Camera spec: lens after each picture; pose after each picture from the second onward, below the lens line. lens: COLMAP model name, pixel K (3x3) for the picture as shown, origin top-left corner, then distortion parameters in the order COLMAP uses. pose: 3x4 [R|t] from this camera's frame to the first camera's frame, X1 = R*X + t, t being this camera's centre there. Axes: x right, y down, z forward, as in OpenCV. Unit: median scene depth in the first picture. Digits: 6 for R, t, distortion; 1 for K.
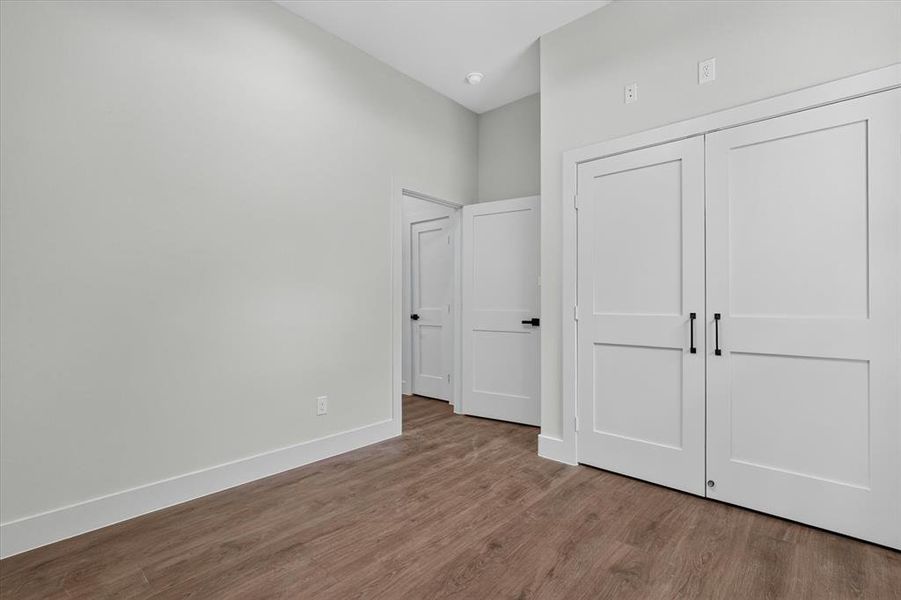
lens RADIAL K [[412.8, 0, 453.0], [0, 412.8, 300.9], [0, 0, 1]] dist [-0.000021, 0.000307]
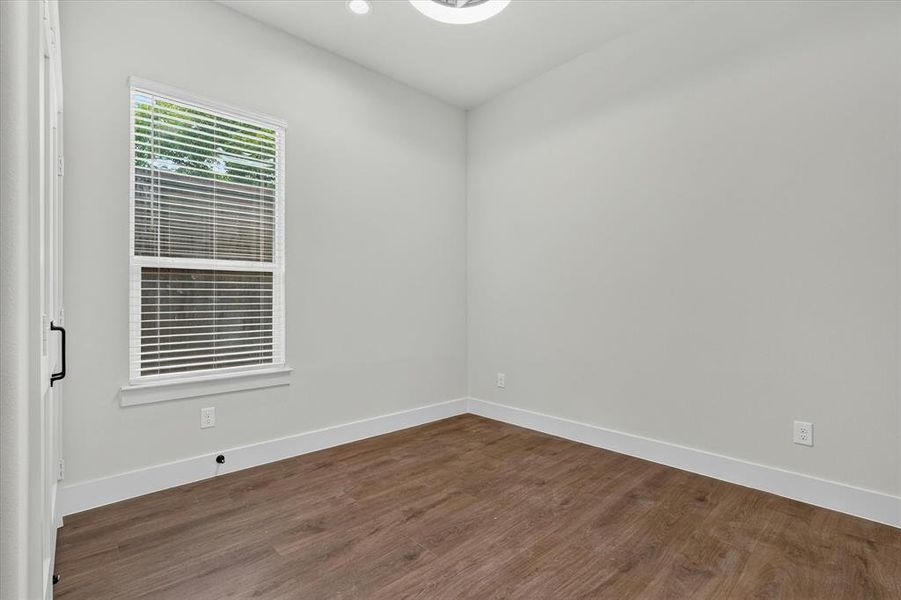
lens RADIAL K [[412.8, 0, 454.0], [0, 412.8, 297.8], [0, 0, 1]] dist [-0.000021, 0.000307]
pose [[-0.995824, 0.007510, 0.090988, -0.092324], [0.006269, 0.999884, -0.013910, 0.006797], [-0.091082, -0.013282, -0.995755, 1.998810]]
